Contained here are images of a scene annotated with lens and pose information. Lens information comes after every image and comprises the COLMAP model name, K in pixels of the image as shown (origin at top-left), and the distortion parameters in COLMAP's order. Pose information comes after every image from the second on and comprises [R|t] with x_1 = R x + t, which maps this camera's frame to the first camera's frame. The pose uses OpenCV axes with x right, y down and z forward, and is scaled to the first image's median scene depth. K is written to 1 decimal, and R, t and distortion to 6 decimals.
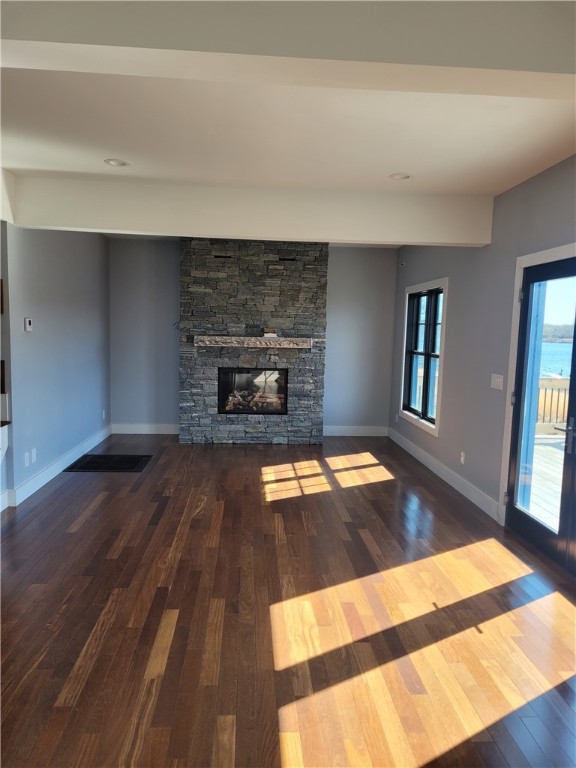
lens RADIAL K [[574.6, 0, 279.4], [0, 574.6, 386.3], [0, 0, 1]] dist [0.038519, 0.000124]
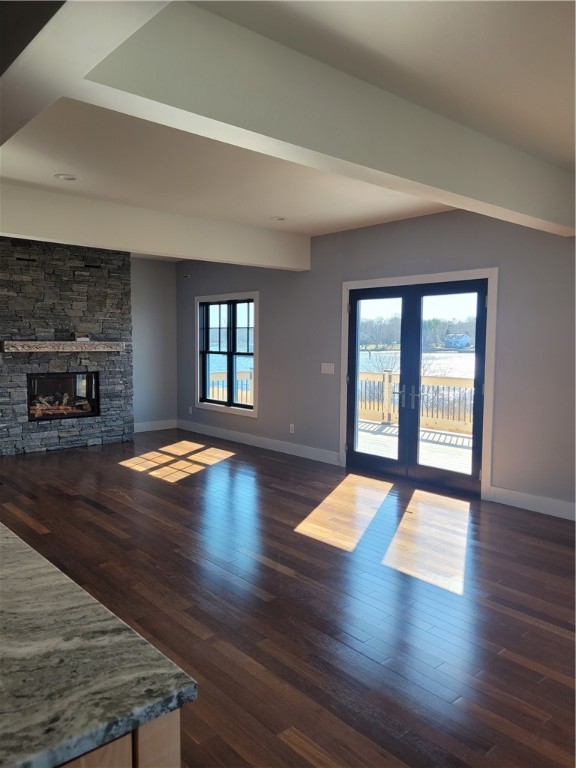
lens RADIAL K [[589.9, 0, 288.0], [0, 589.9, 384.0], [0, 0, 1]] dist [0.044780, -0.003007]
pose [[0.797493, -0.062839, 0.600047, -0.359698], [0.070673, 0.997444, 0.010527, 0.004818], [-0.599175, 0.034012, 0.799895, -0.060397]]
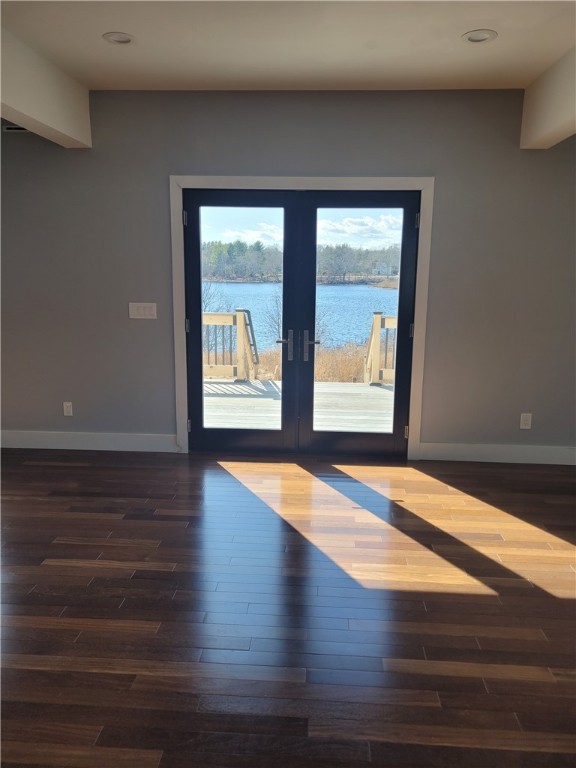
lens RADIAL K [[589.9, 0, 288.0], [0, 589.9, 384.0], [0, 0, 1]] dist [0.044780, -0.003007]
pose [[0.116195, -0.211411, 0.970466, -0.341002], [0.085277, 0.975600, 0.202320, -0.041317], [-0.989559, 0.059250, 0.131388, 0.412051]]
